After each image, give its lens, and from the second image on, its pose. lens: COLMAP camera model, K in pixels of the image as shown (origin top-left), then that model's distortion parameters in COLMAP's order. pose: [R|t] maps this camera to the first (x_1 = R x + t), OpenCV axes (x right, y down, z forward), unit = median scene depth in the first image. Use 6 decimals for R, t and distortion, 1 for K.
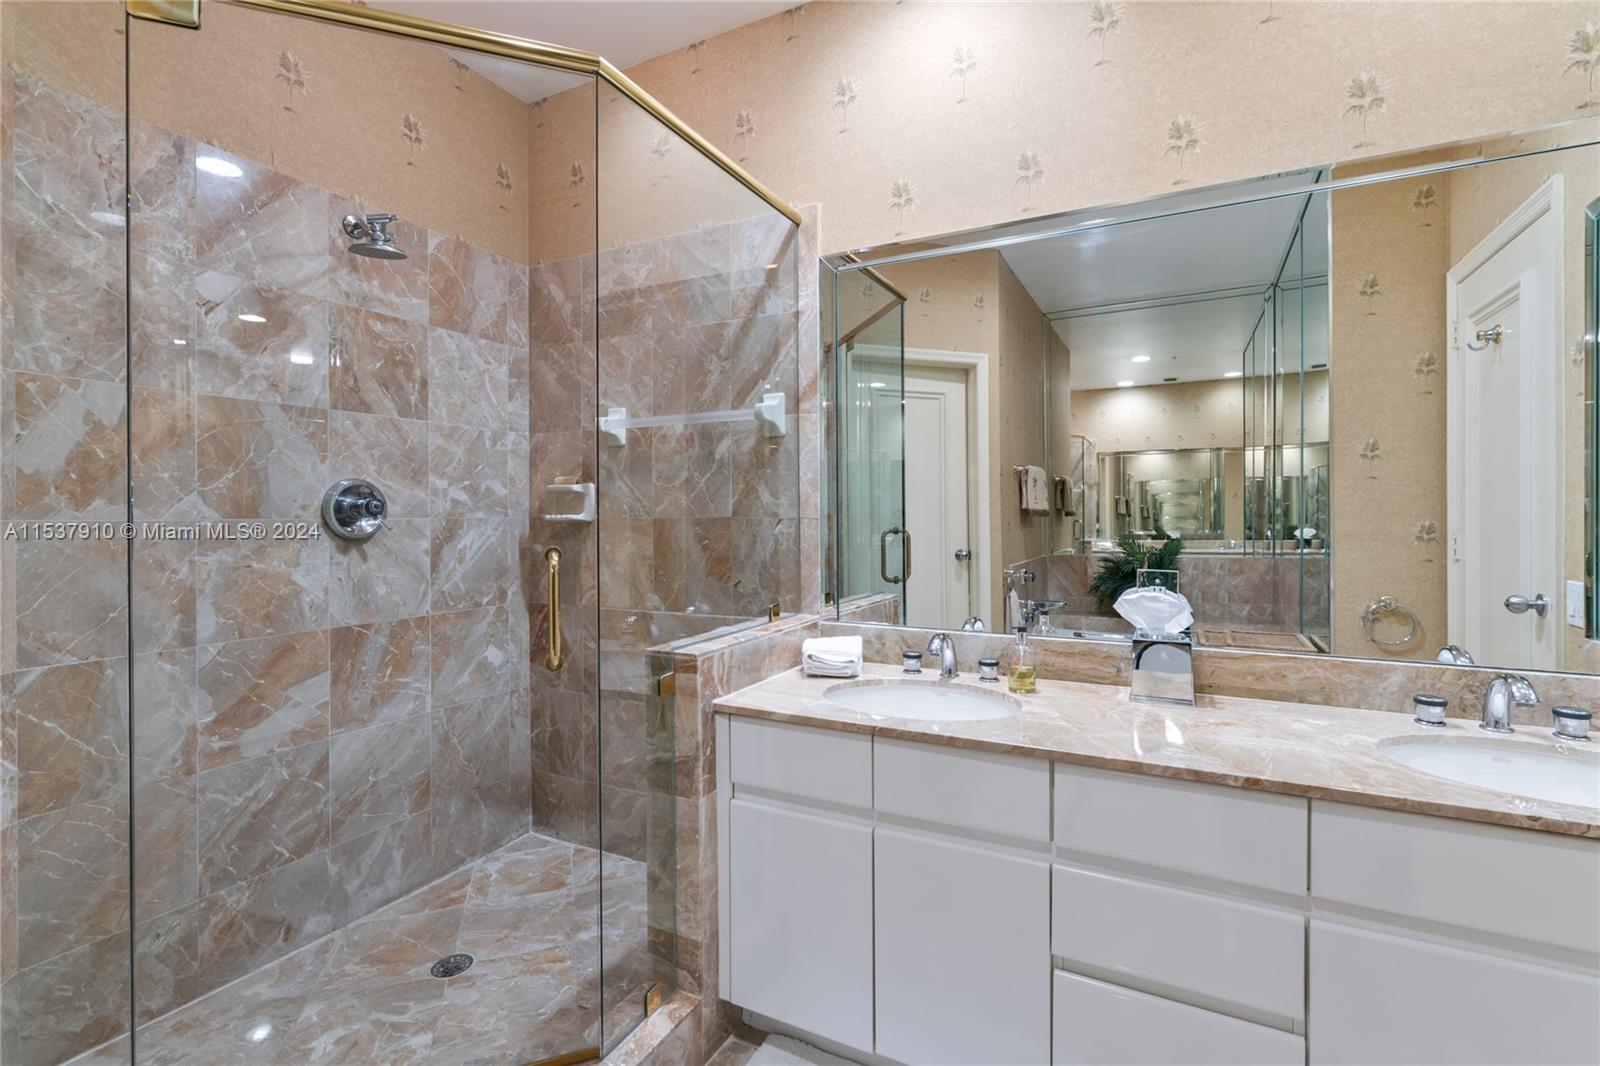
lens RADIAL K [[733.8, 0, 803.0], [0, 733.8, 527.5], [0, 0, 1]] dist [-0.012198, 0.008246]
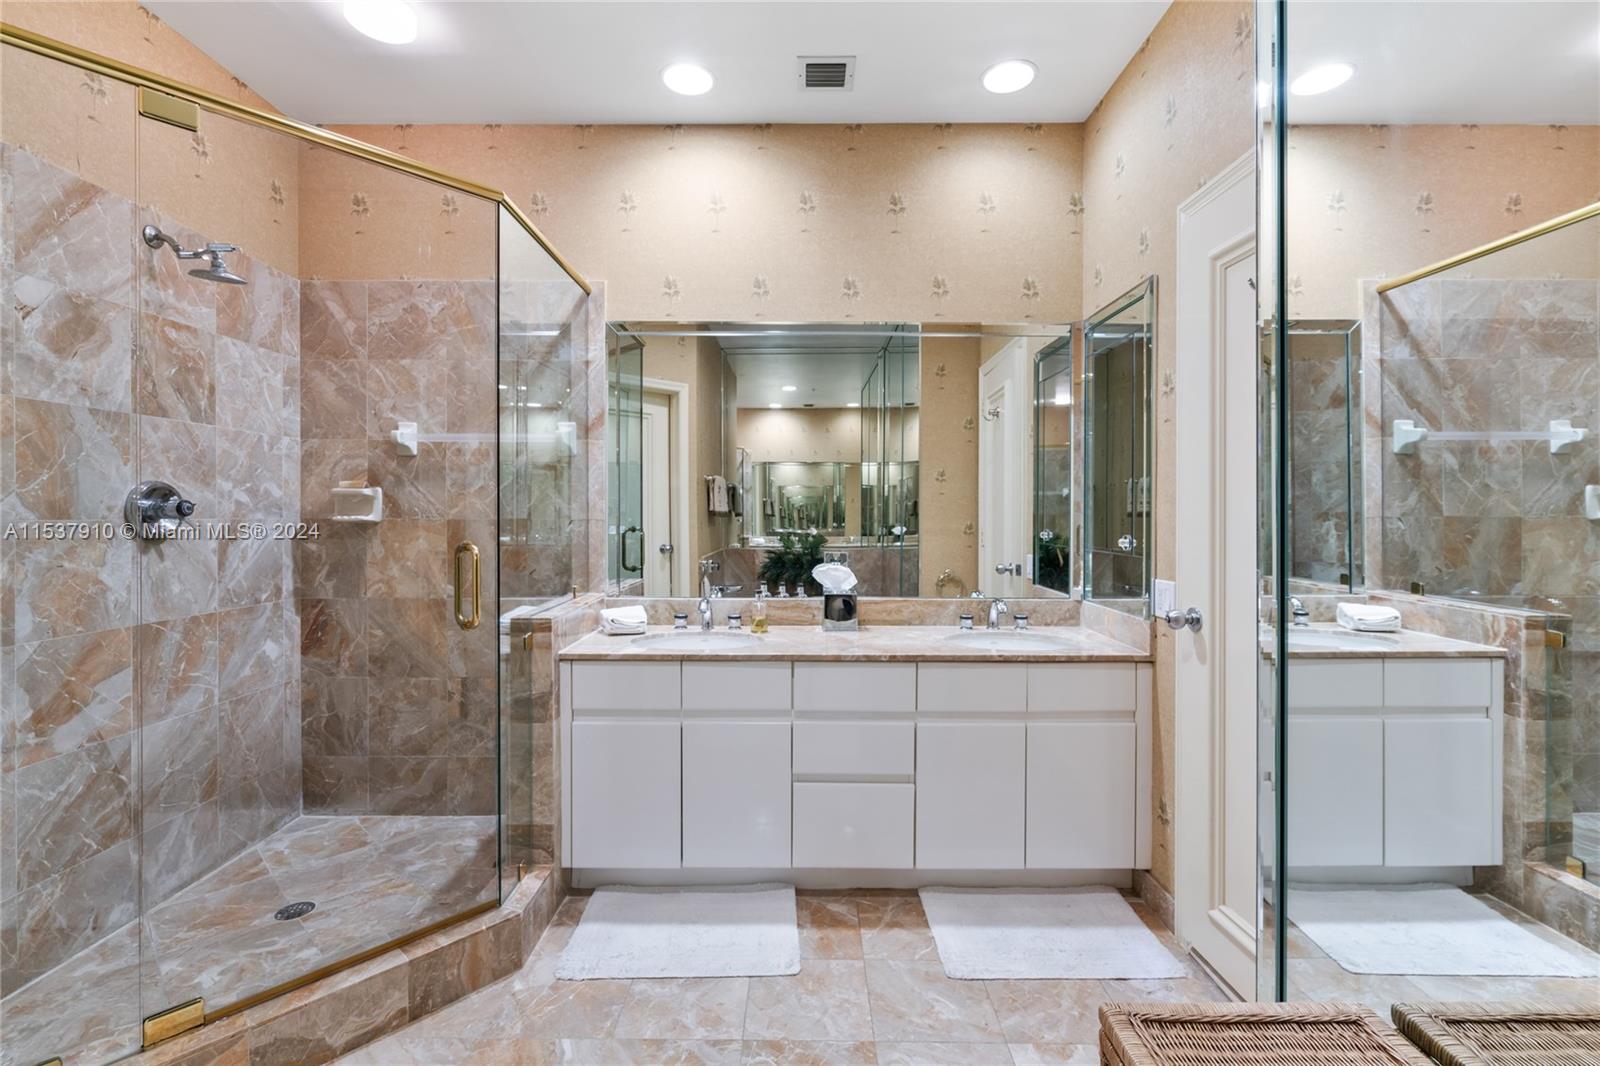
lens RADIAL K [[733.5, 0, 798.3], [0, 733.5, 552.0], [0, 0, 1]] dist [0.001147, 0.001612]
pose [[0.891397, -0.018679, 0.452839, -0.264194], [0.002739, 0.999354, 0.035831, -0.000804], [-0.453216, -0.030699, 0.890872, -0.333901]]
